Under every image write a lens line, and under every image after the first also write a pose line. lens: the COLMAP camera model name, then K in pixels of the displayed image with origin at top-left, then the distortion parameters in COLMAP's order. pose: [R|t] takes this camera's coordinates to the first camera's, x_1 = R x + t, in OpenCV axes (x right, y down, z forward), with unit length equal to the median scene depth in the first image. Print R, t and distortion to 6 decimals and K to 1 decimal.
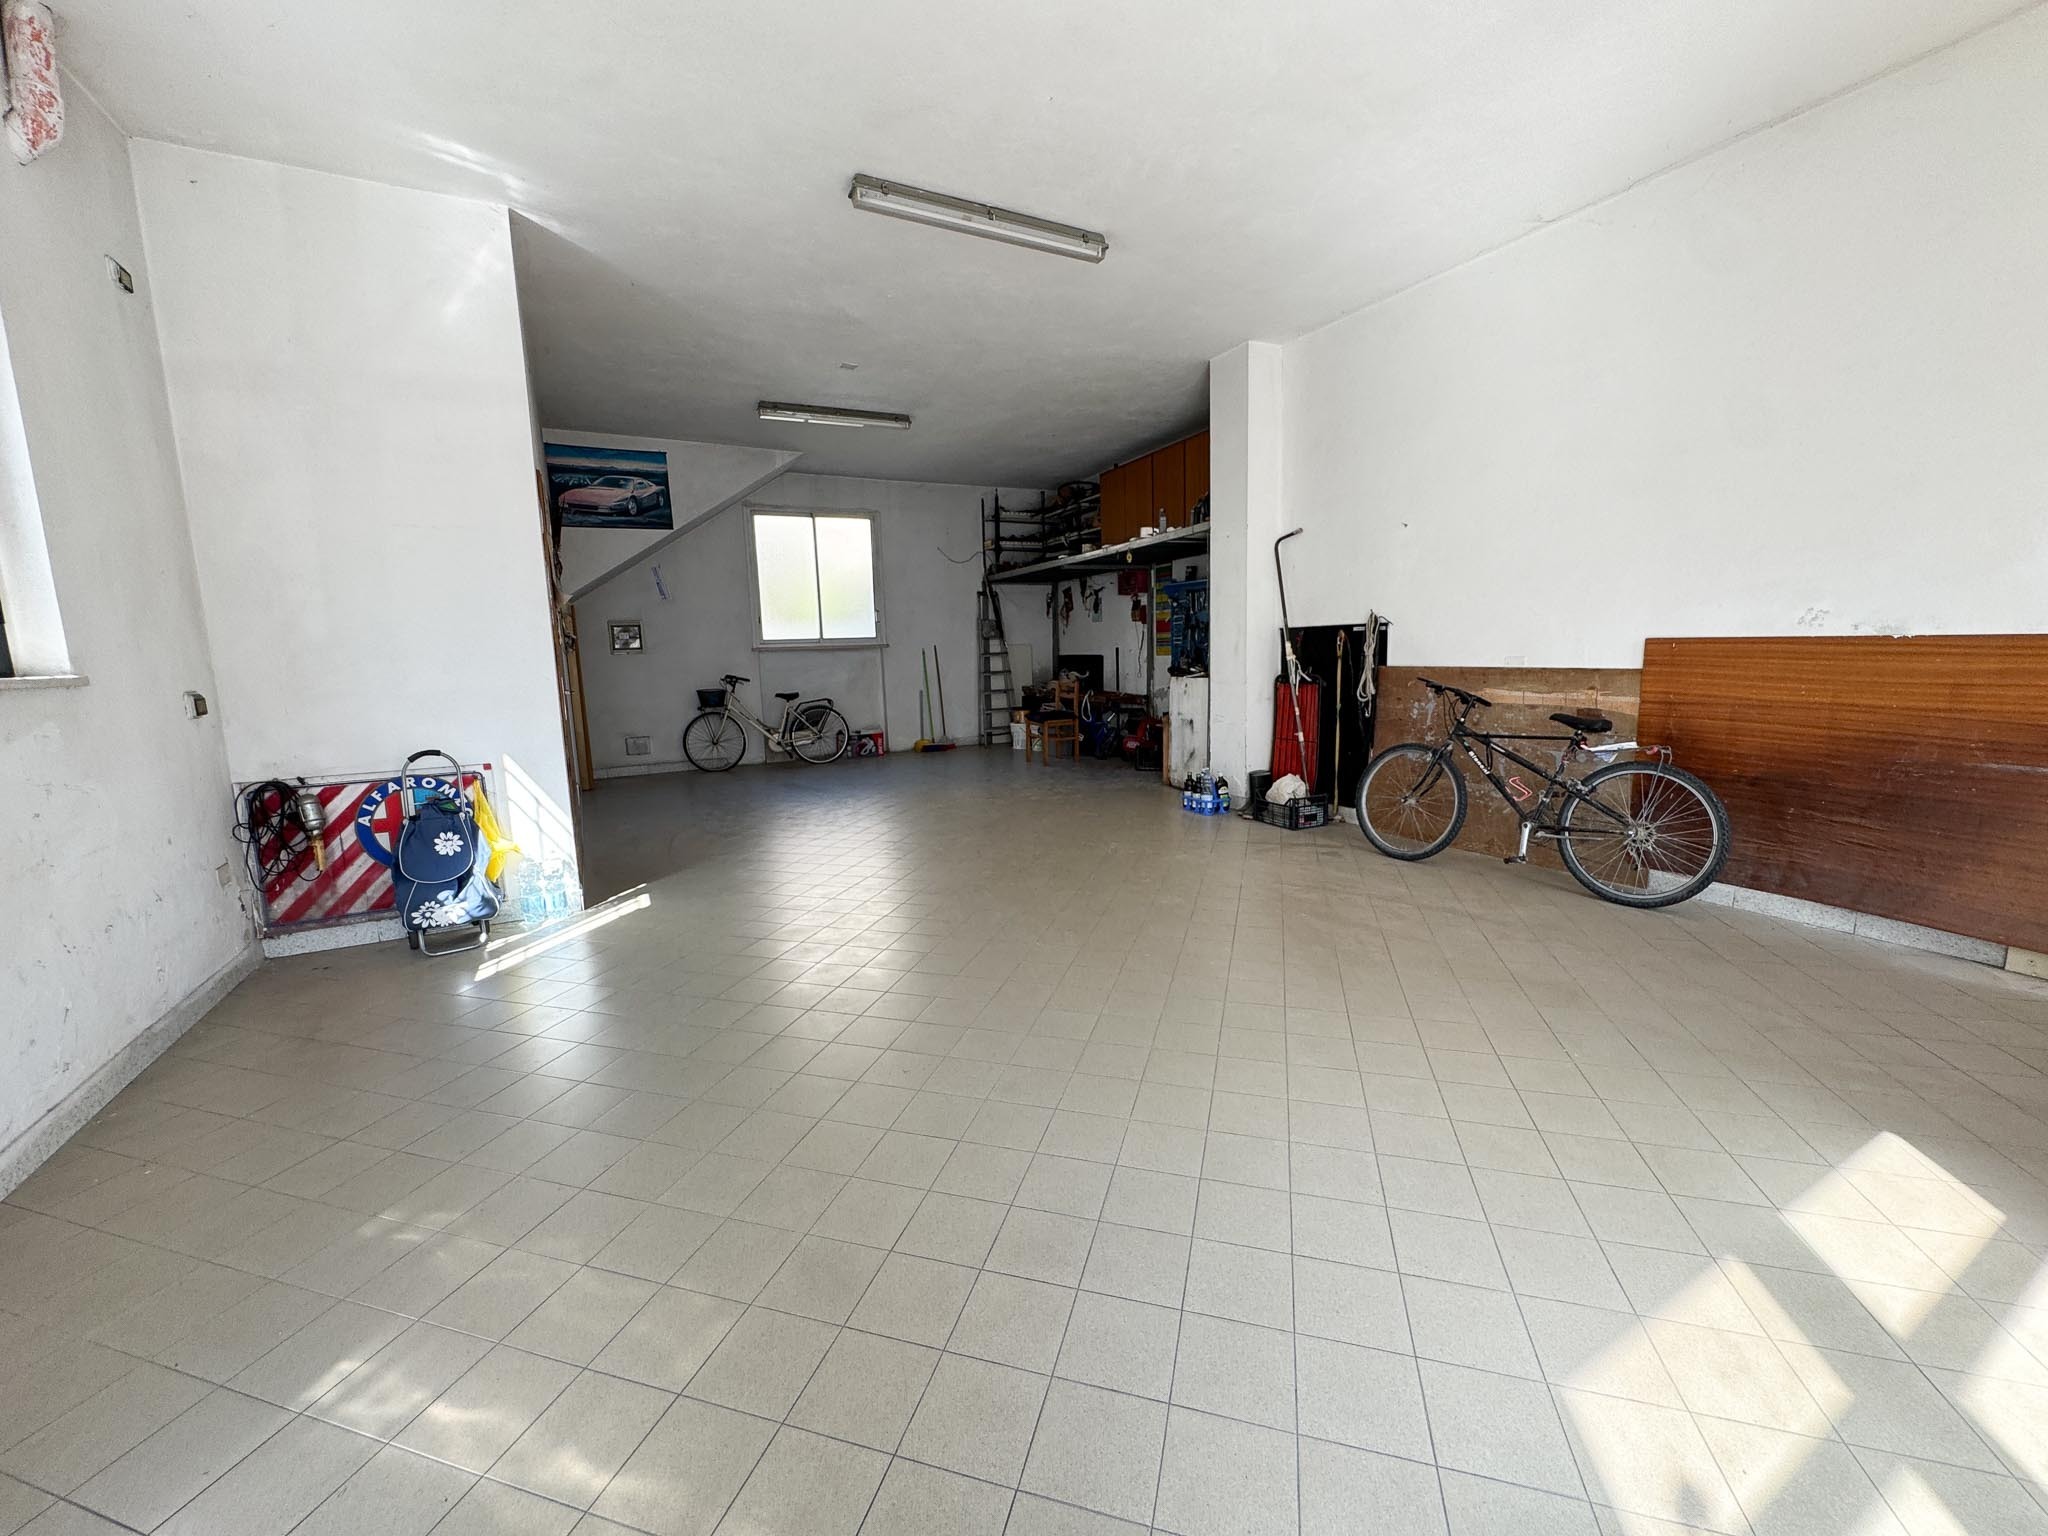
lens RADIAL K [[828.1, 0, 1025.4], [0, 828.1, 765.8], [0, 0, 1]] dist [-0.001488, -0.000317]
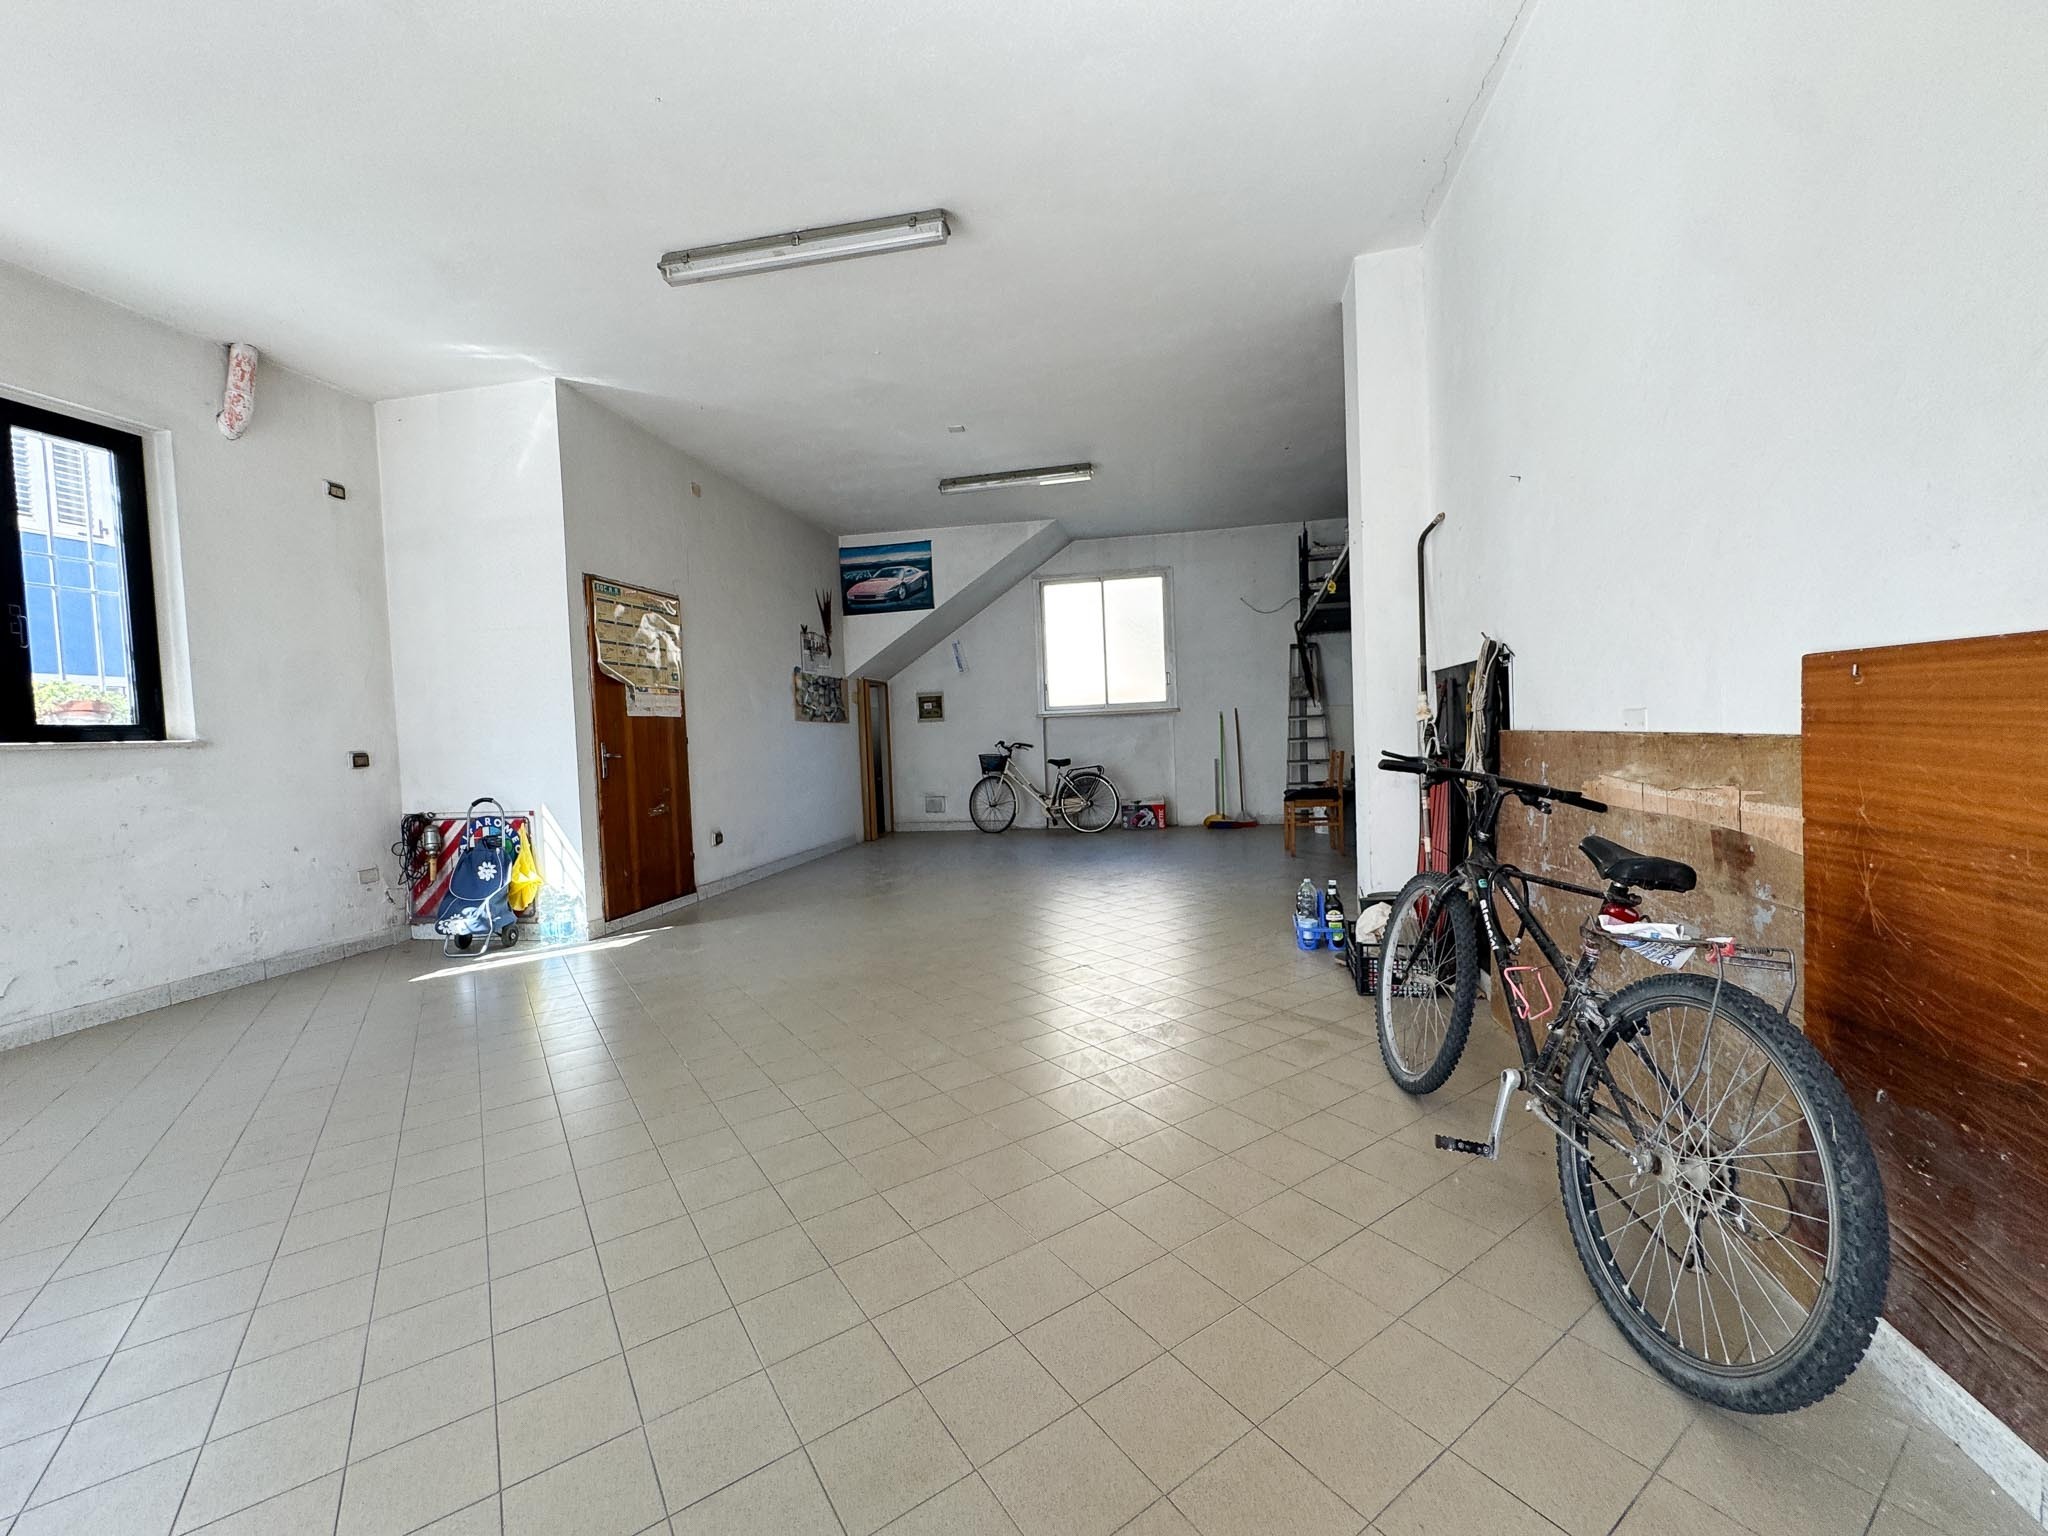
lens RADIAL K [[828.1, 0, 1024.6], [0, 828.1, 766.5], [0, 0, 1]] dist [-0.001488, -0.000317]
pose [[0.775104, 0.023137, -0.631410, 0.368850], [-0.072086, 0.996042, -0.051993, -0.029800], [0.627708, 0.085816, 0.773704, 0.250516]]
